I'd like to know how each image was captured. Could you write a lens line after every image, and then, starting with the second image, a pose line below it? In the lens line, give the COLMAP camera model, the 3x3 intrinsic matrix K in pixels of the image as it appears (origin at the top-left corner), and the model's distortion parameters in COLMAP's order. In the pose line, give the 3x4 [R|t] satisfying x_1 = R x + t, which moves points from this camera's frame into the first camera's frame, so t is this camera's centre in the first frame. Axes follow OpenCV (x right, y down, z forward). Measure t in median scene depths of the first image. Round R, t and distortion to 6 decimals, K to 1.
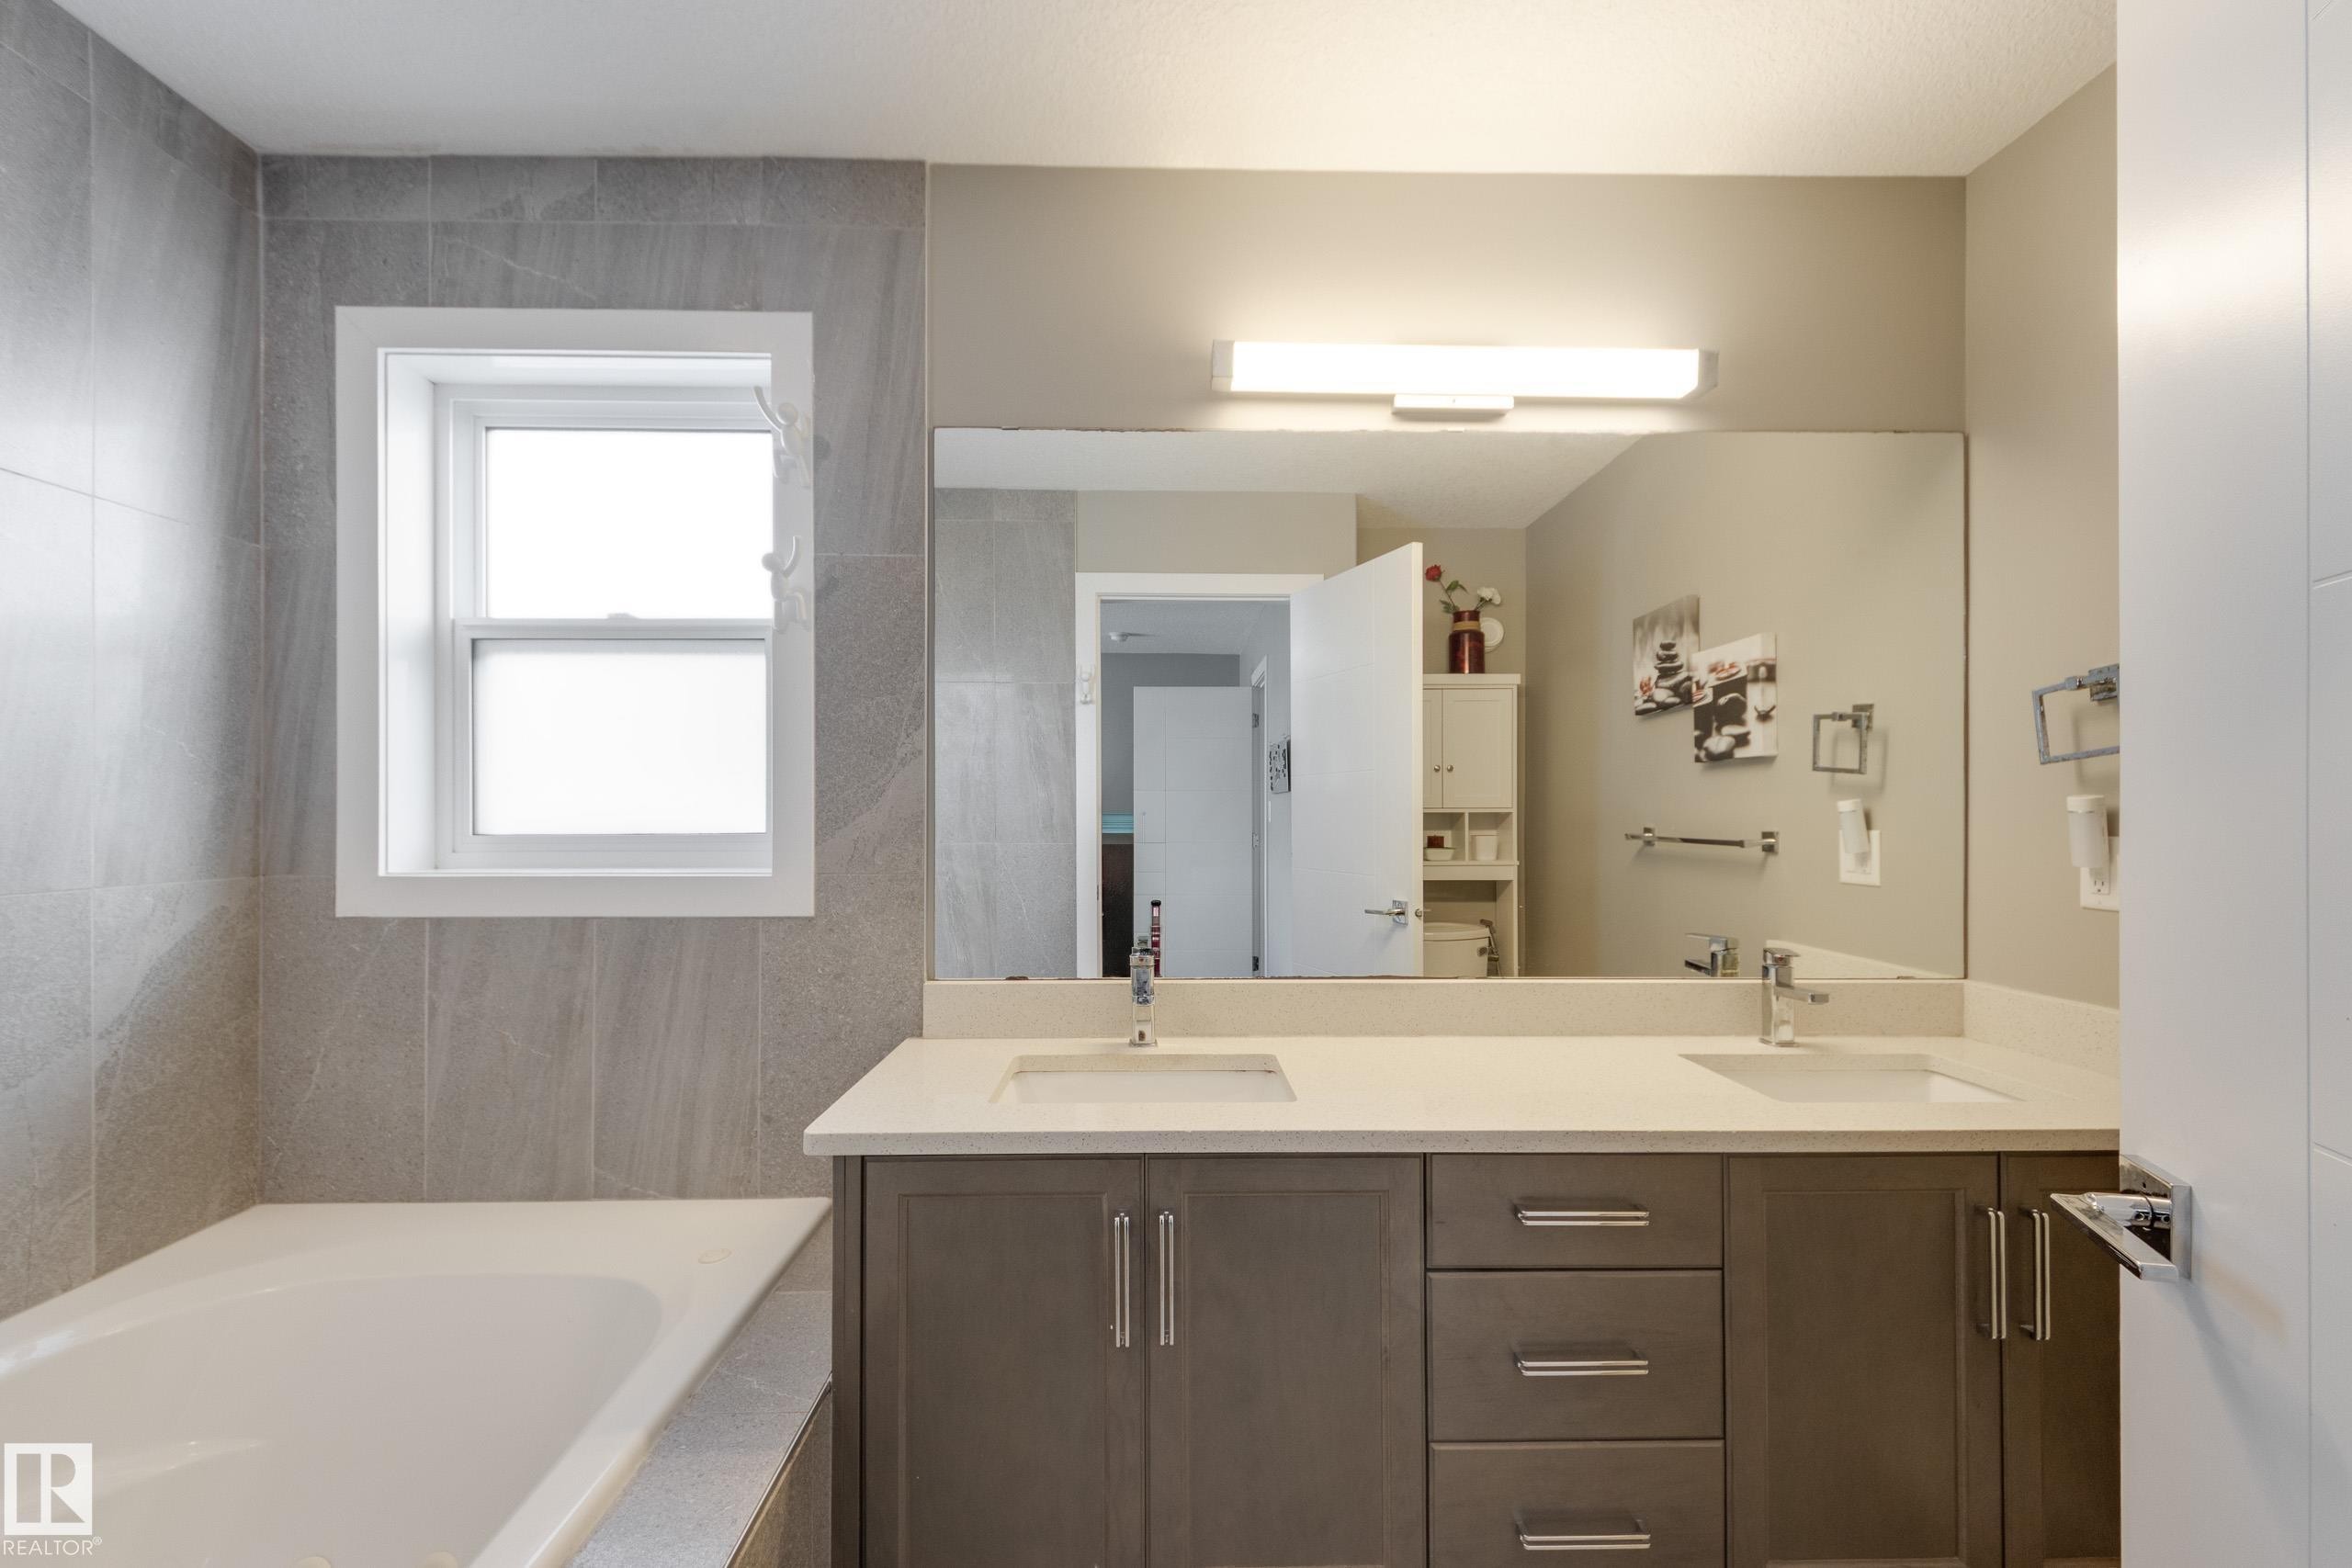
lens RADIAL K [[970.3, 0, 1164.5], [0, 970.3, 800.0], [0, 0, 1]] dist [0.028981, -0.016767]
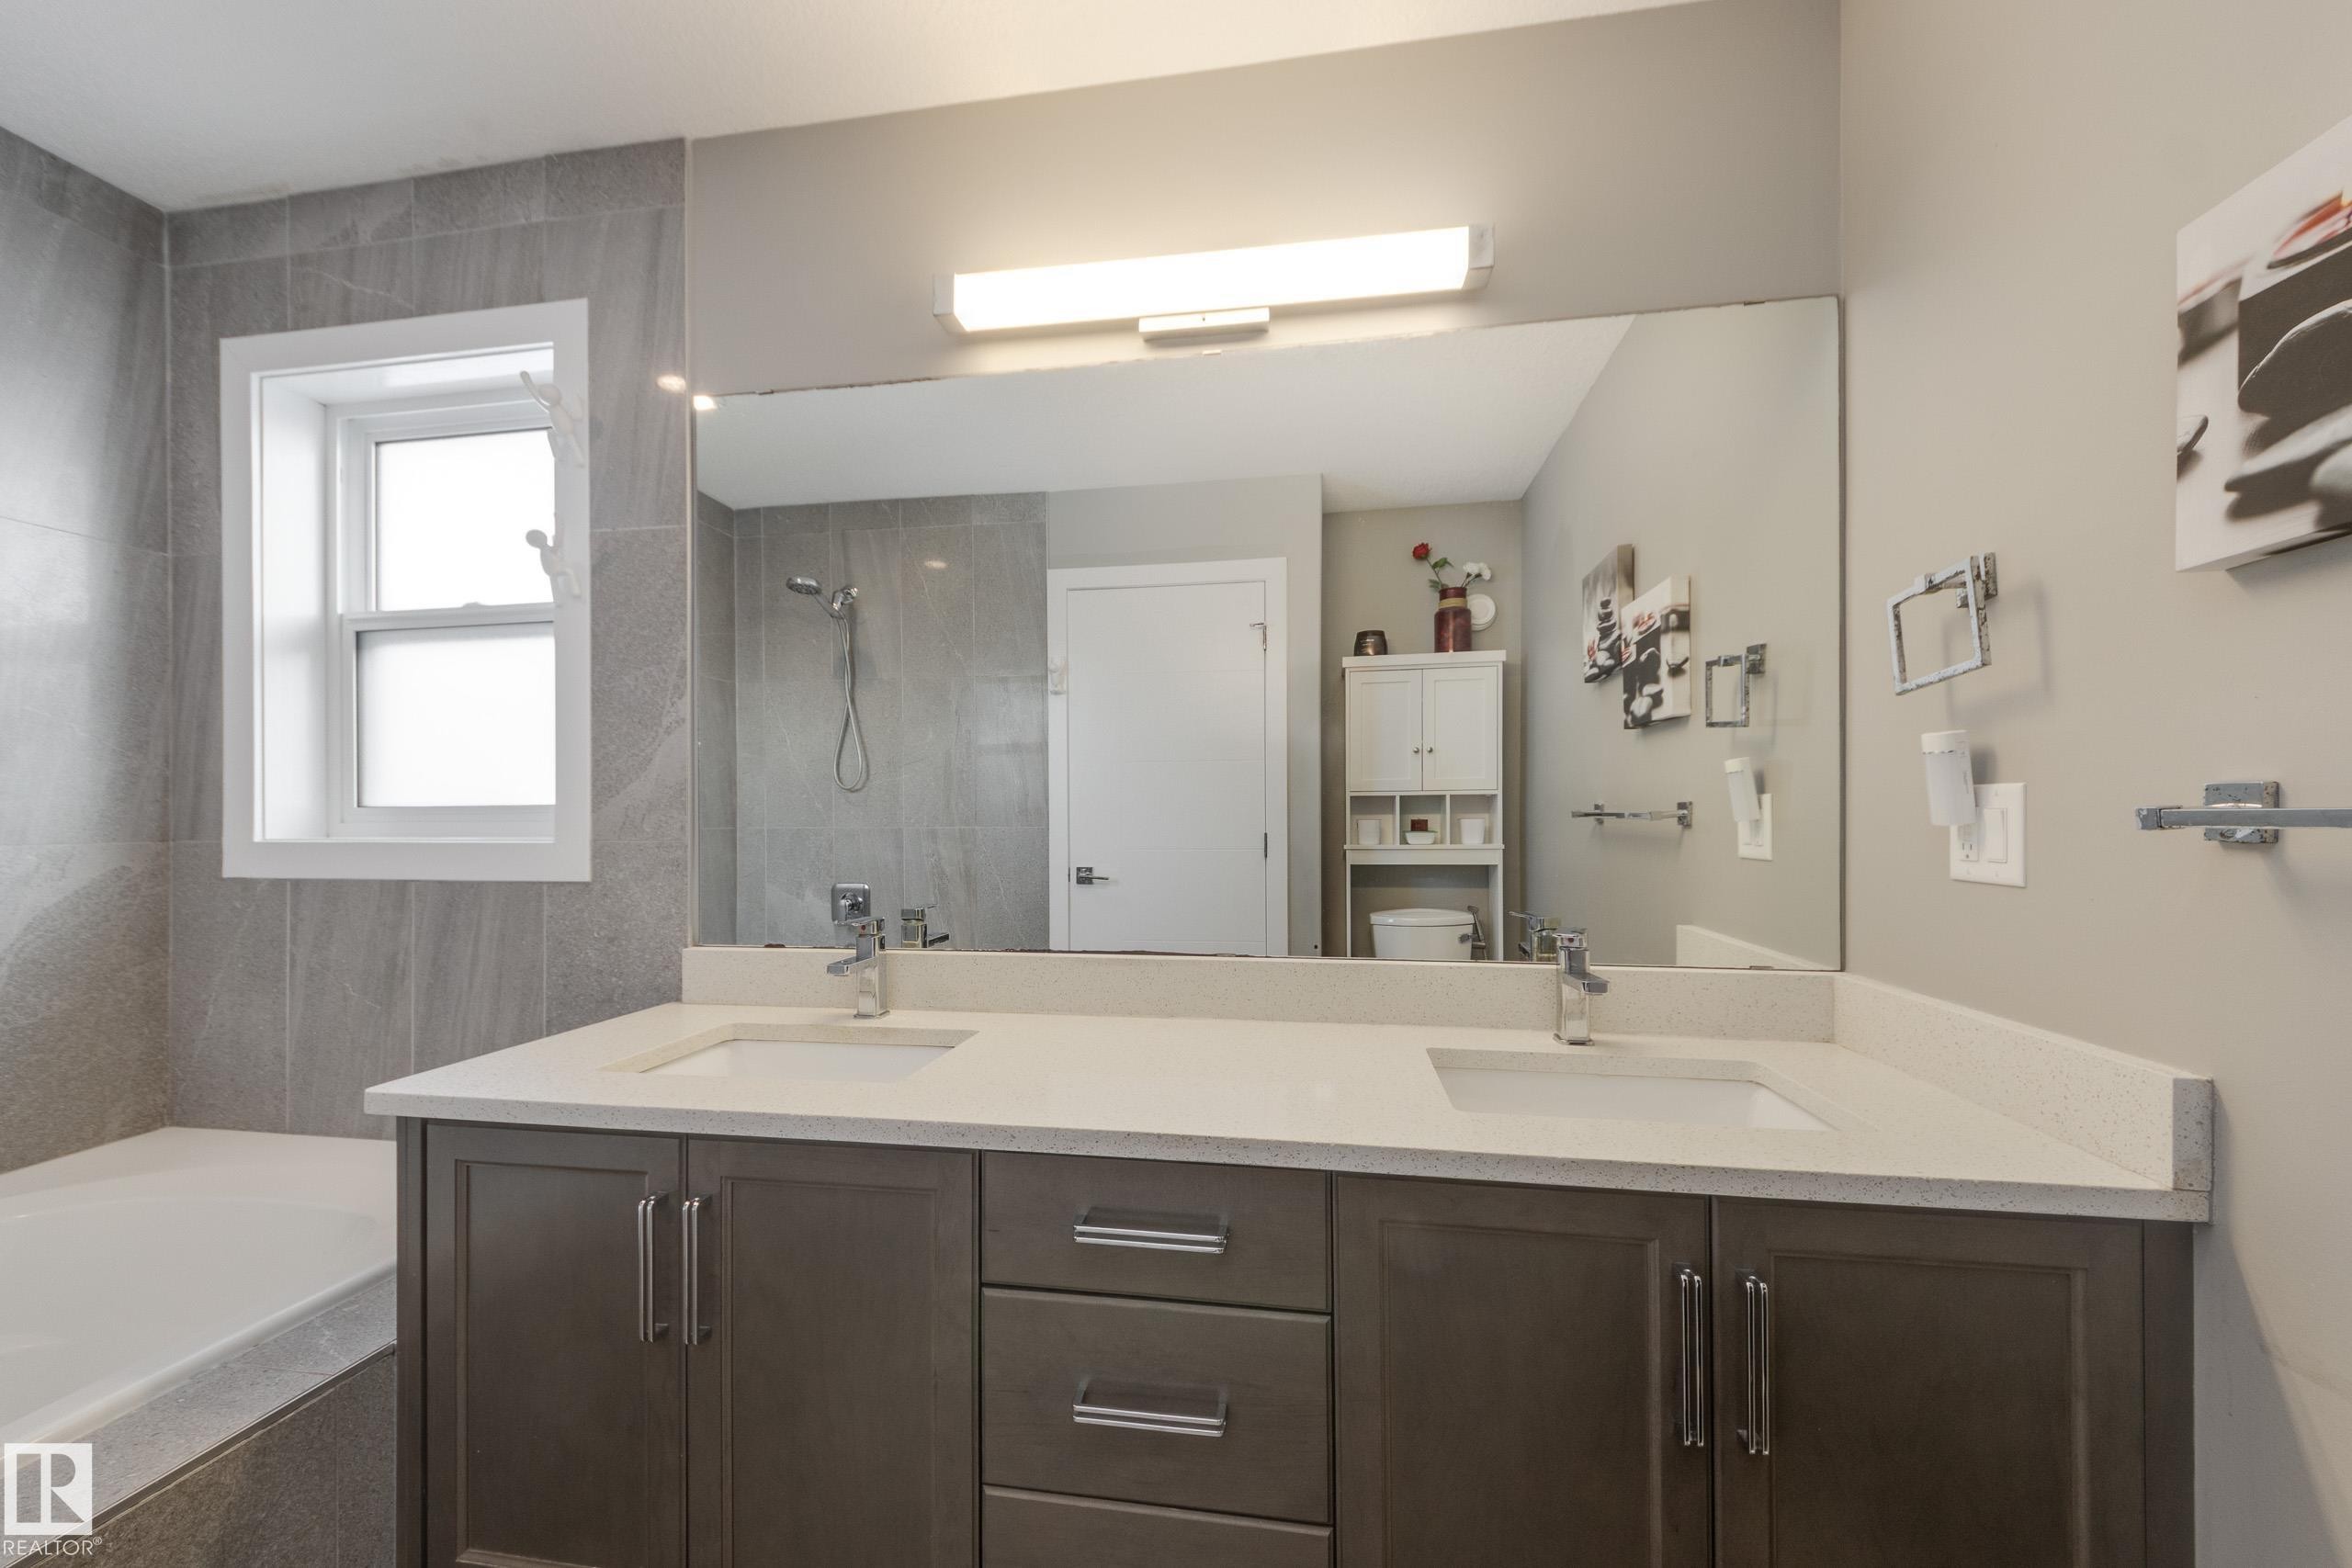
lens RADIAL K [[877.3, 0, 1161.7], [0, 877.3, 804.4], [0, 0, 1]] dist [0.012982, -0.005501]
pose [[0.983823, -0.006764, -0.179016, 0.403455], [0.007209, 0.999972, 0.001836, 0.040111], [0.178999, -0.003097, 0.983844, 0.188296]]
